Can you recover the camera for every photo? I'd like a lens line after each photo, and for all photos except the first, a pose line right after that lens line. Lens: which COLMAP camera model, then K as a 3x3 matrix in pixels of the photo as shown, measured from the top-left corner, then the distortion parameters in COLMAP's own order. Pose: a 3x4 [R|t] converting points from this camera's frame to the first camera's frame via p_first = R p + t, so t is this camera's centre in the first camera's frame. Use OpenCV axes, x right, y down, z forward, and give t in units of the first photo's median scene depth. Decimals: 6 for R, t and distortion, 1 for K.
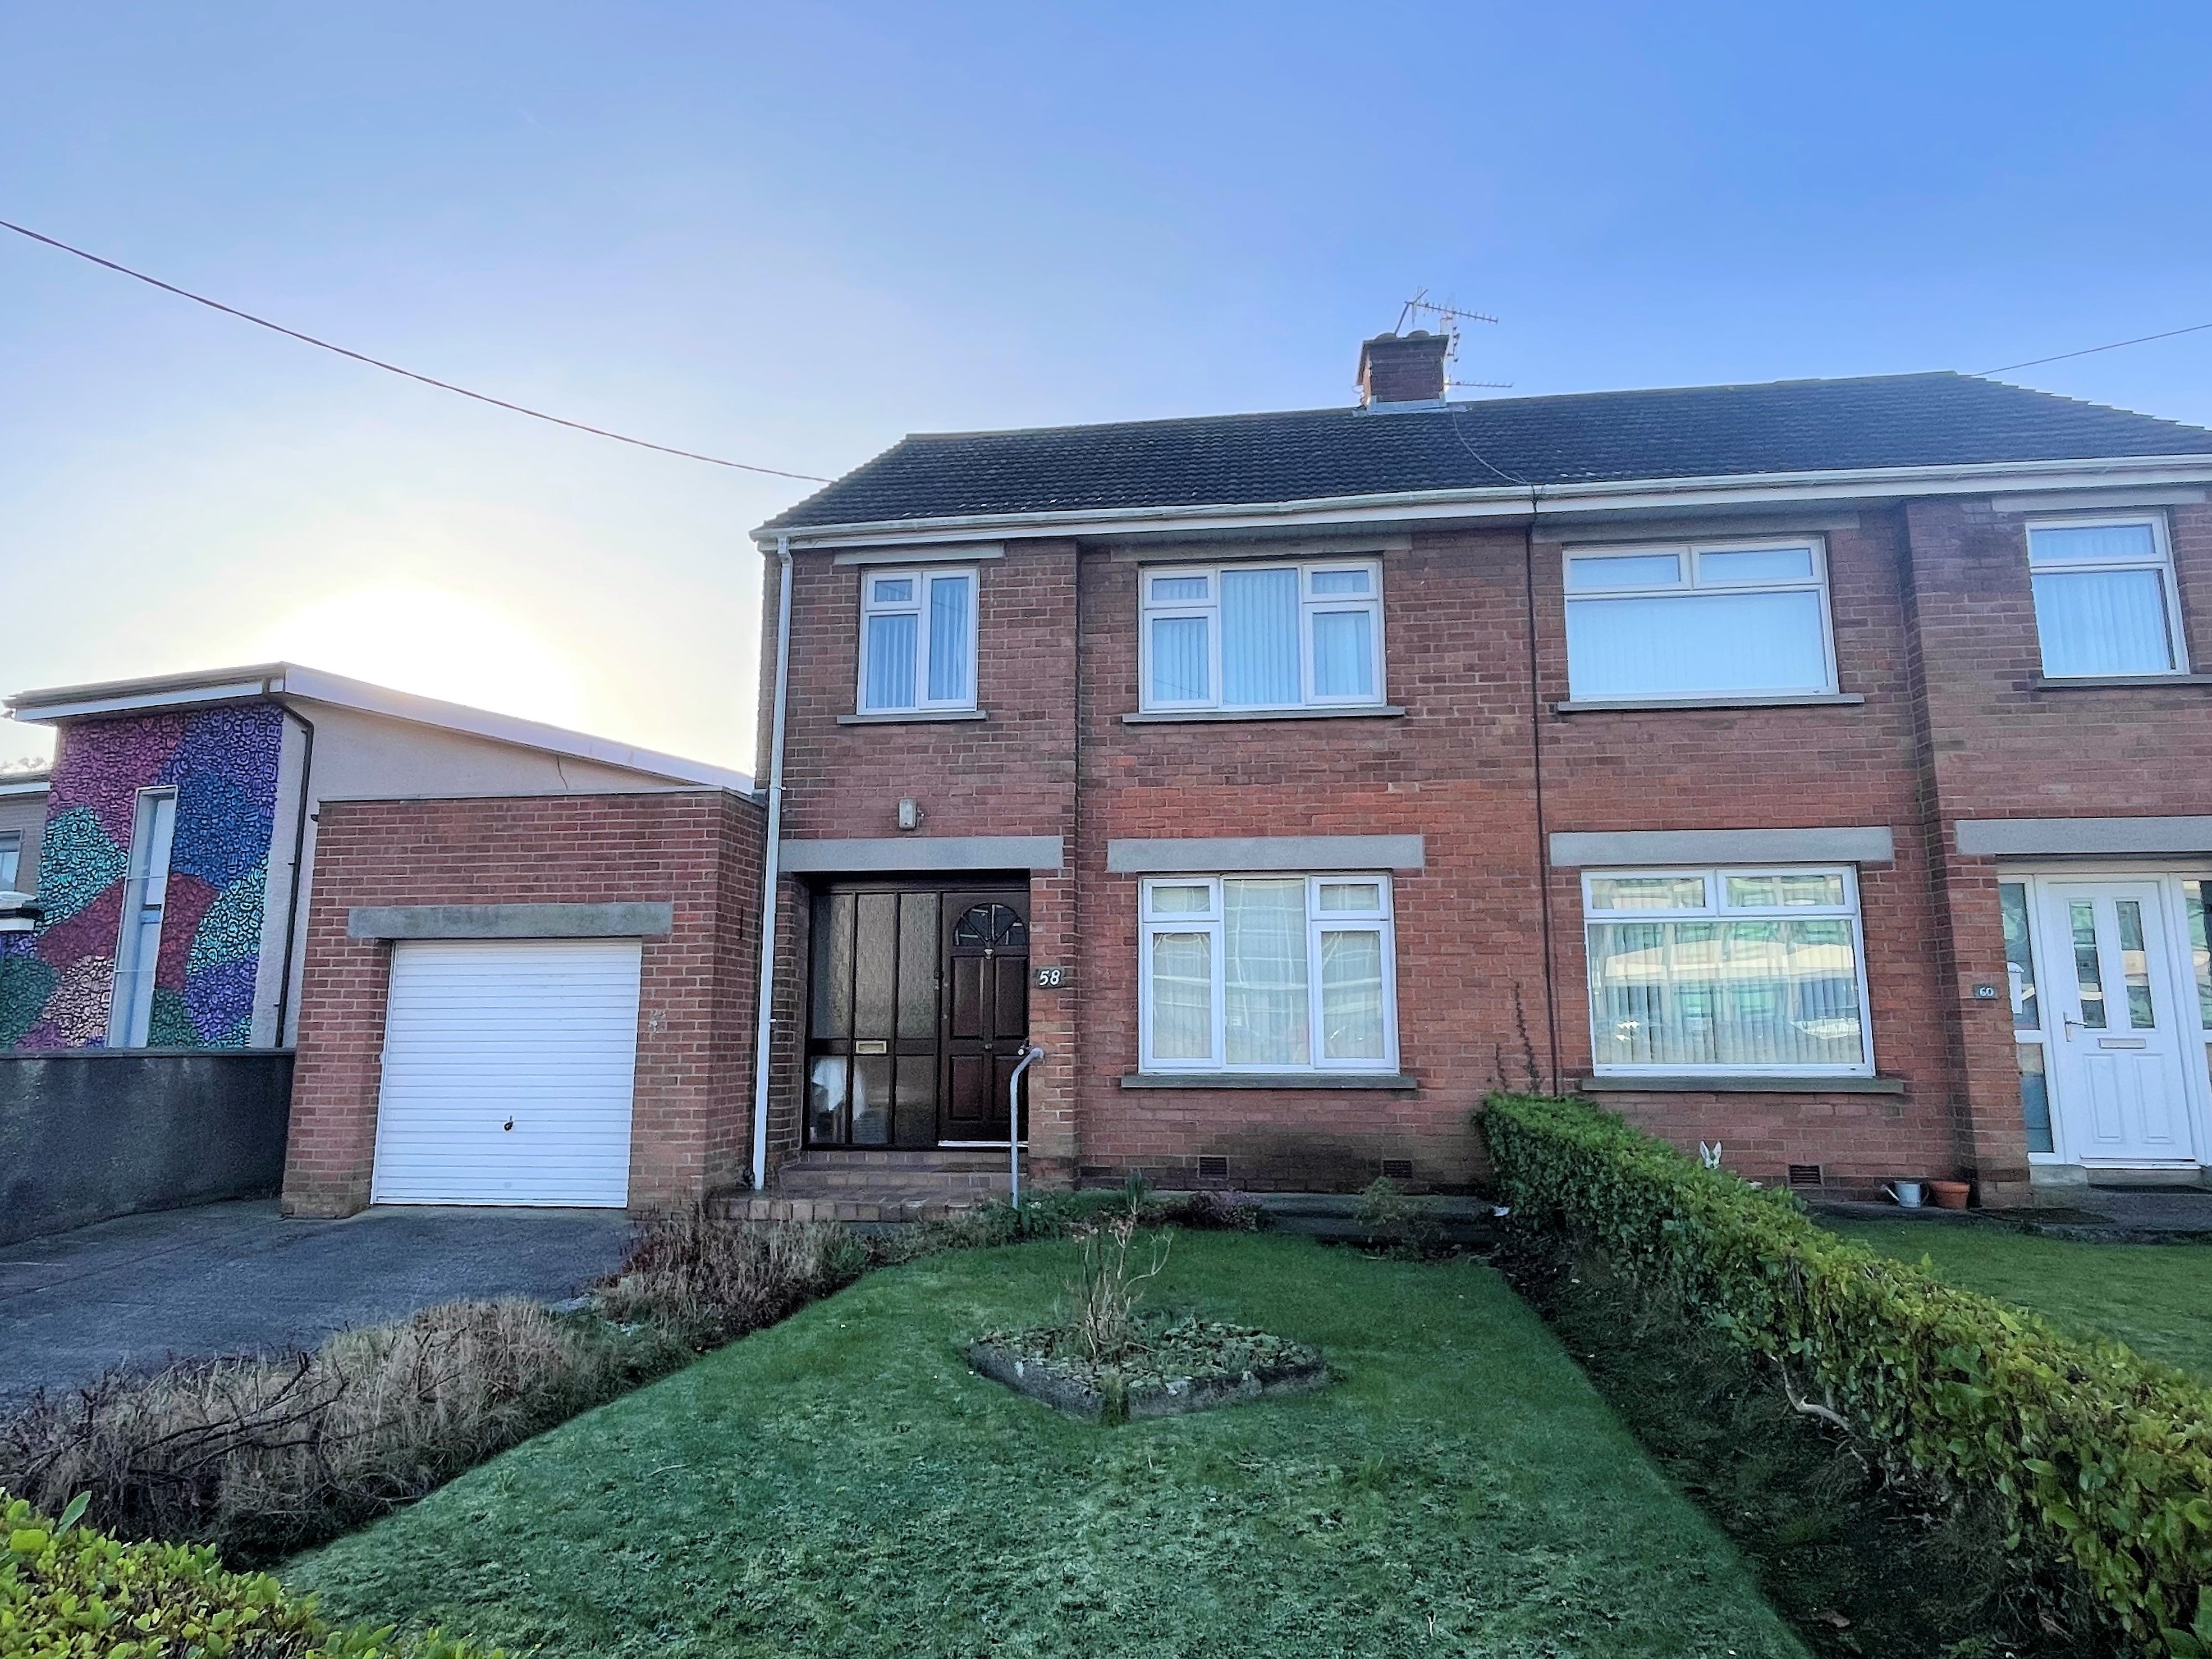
lens RADIAL K [[1280.9, 0, 1111.4], [0, 1280.9, 818.5], [0, 0, 1]] dist [-0.000573, 0.000016]
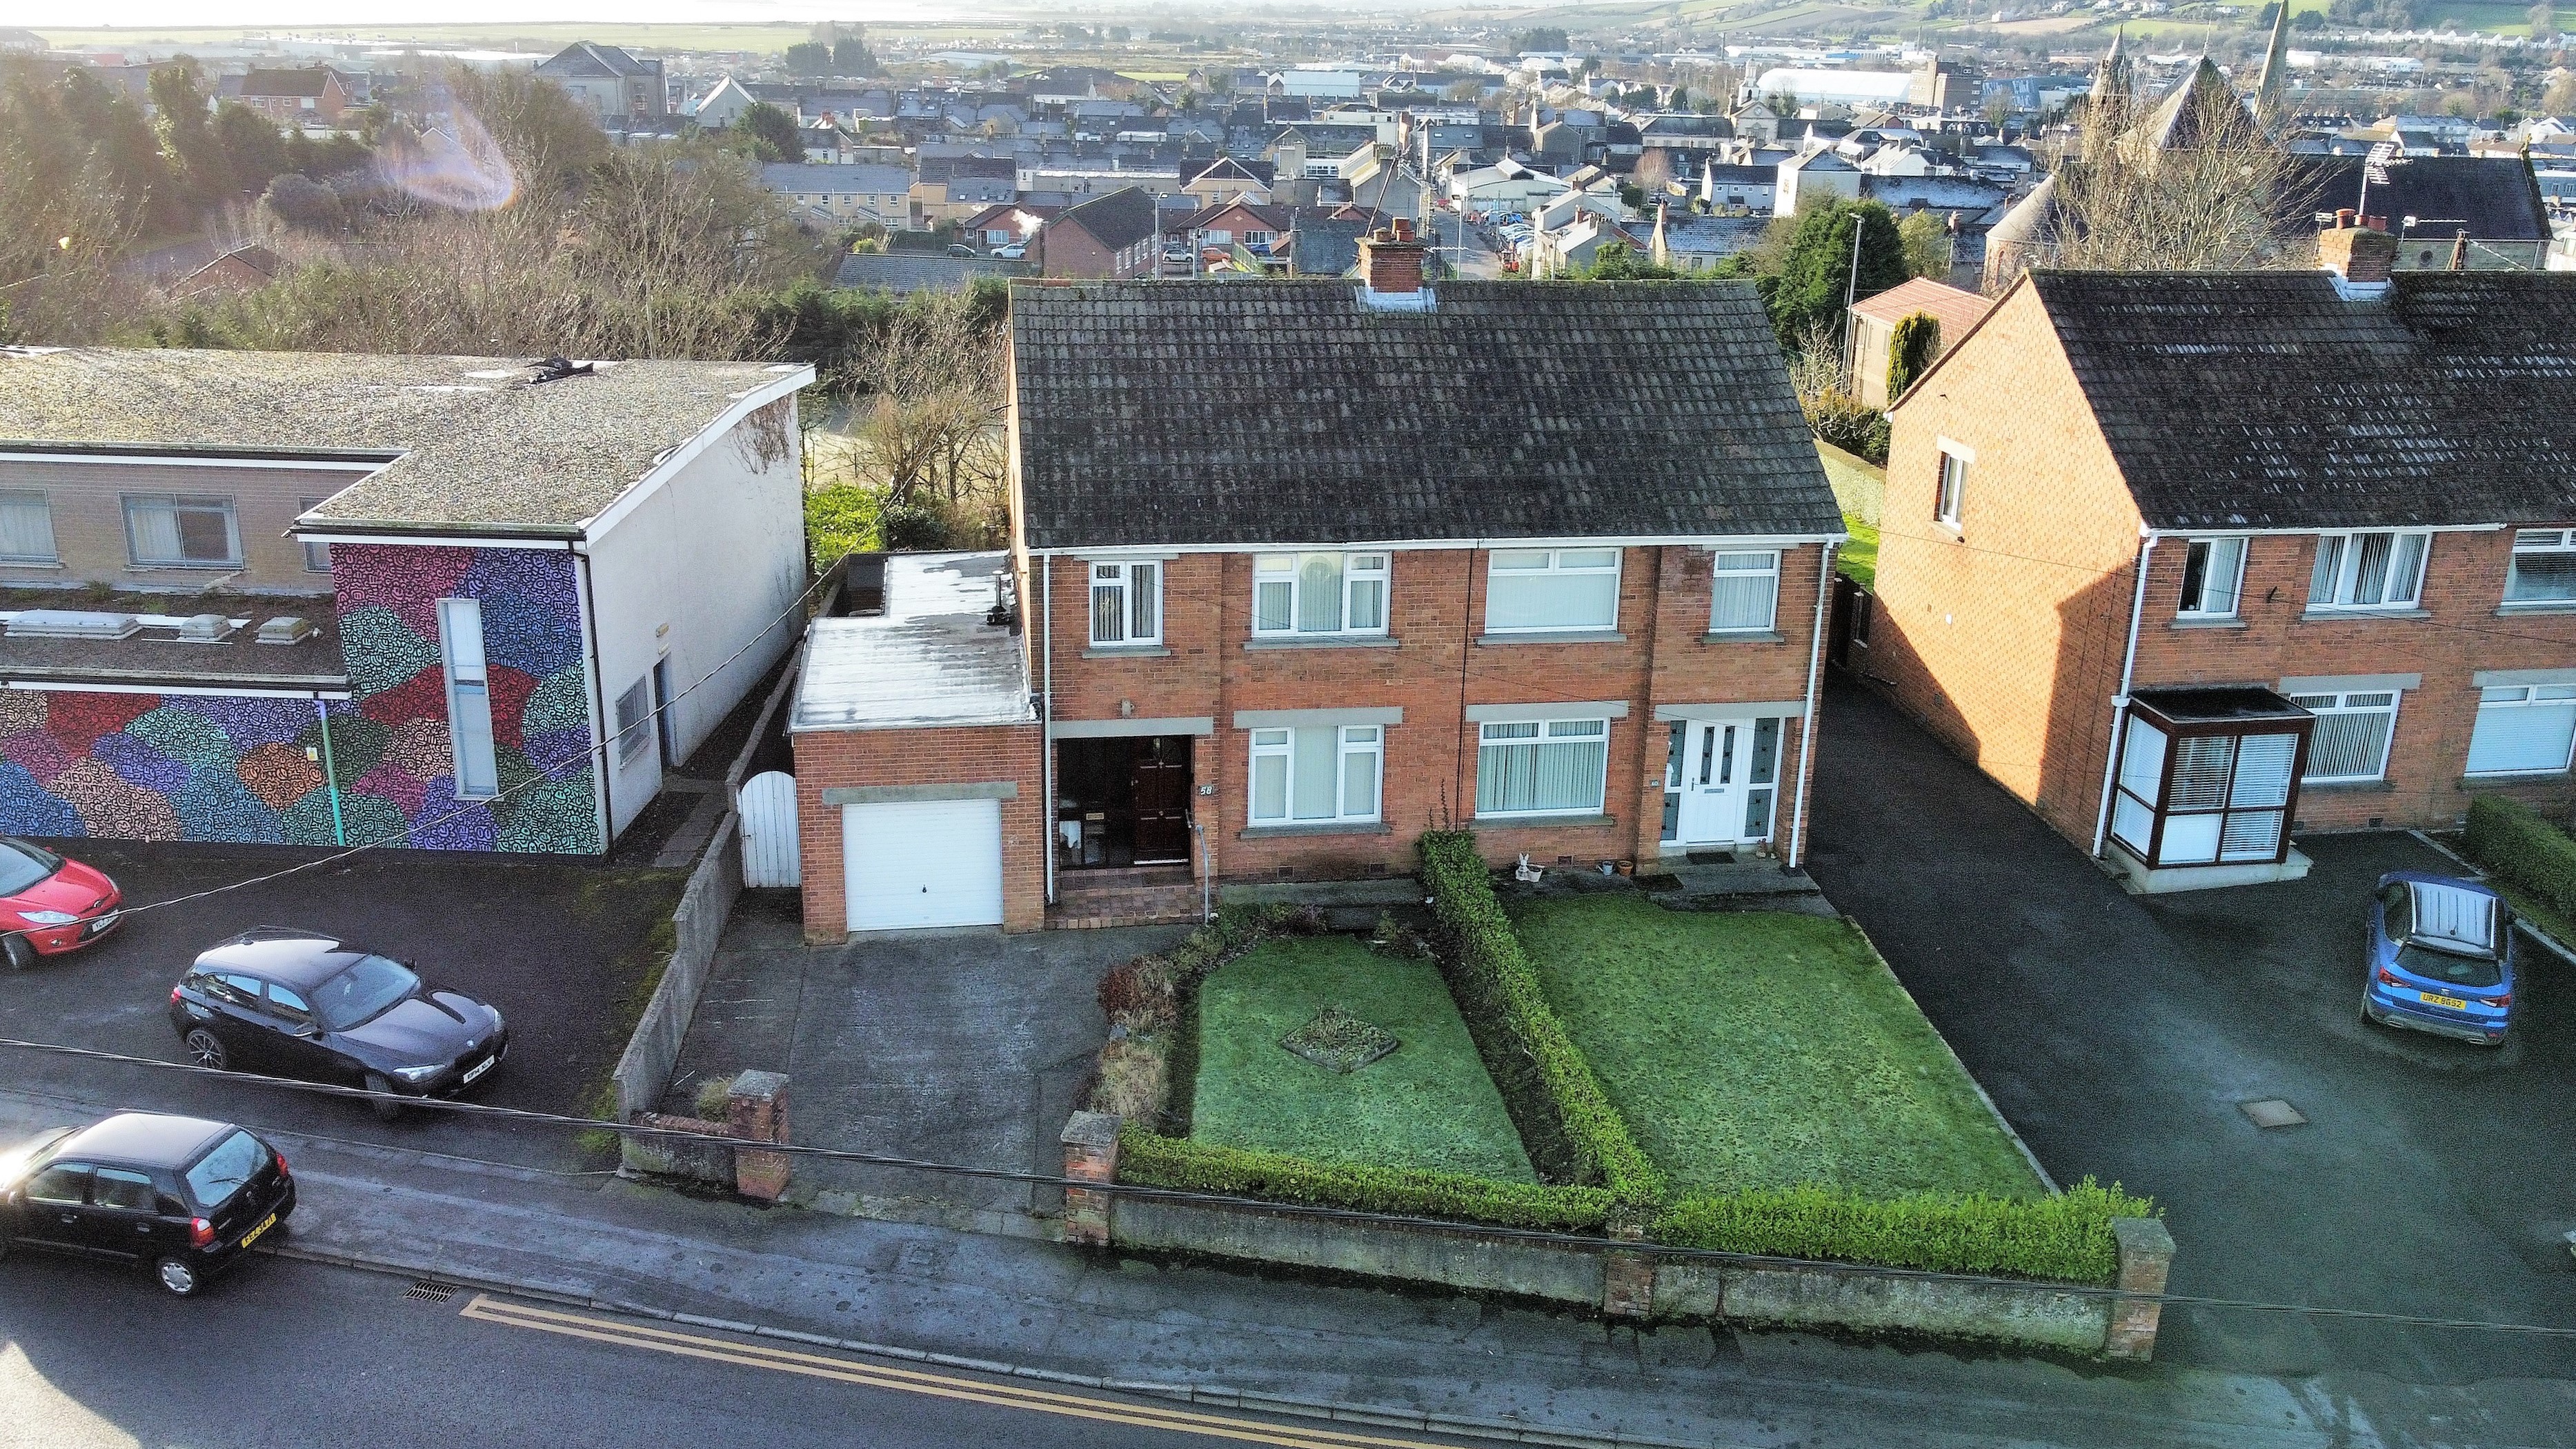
lens RADIAL K [[1775.3, 0, 1286.6], [0, 1775.3, 722.0], [0, 0, 1]] dist [0.003504, 0.000236]
pose [[0.964352, -0.063344, 0.256929, -0.586721], [-0.059966, 0.893359, 0.445324, -1.111037], [-0.257739, -0.444856, 0.857714, -1.187086]]
